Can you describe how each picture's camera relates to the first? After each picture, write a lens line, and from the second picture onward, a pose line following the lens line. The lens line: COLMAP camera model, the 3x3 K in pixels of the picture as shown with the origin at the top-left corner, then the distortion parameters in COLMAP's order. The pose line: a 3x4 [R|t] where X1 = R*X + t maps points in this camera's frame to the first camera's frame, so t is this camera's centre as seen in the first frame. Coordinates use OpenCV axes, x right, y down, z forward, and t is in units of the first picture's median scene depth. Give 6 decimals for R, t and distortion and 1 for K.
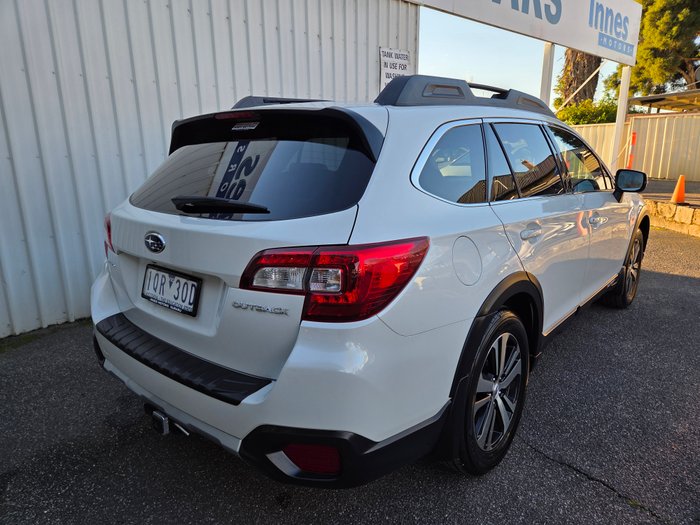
lens RADIAL K [[468.9, 0, 351.1], [0, 468.9, 259.8], [0, 0, 1]] dist [0.023714, -0.015738]
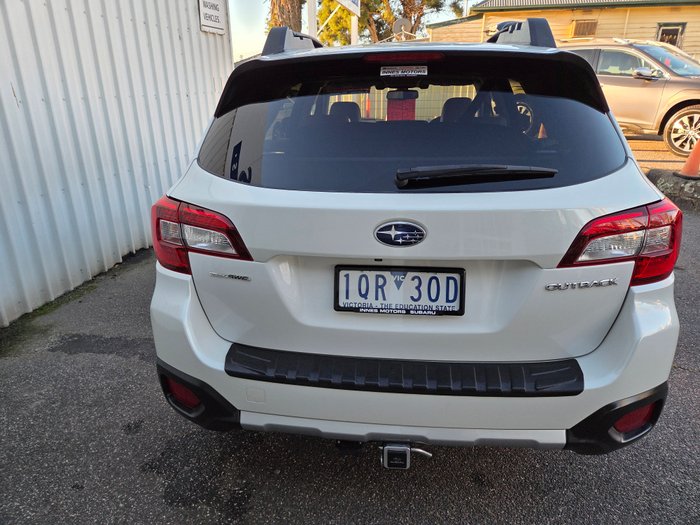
lens RADIAL K [[468.9, 0, 349.8], [0, 468.9, 261.5], [0, 0, 1]] dist [0.023714, -0.015738]
pose [[0.829167, -0.192069, 0.524969, -0.869852], [0.131602, 0.979794, 0.150613, -0.113407], [-0.543289, -0.055796, 0.837689, 0.413276]]
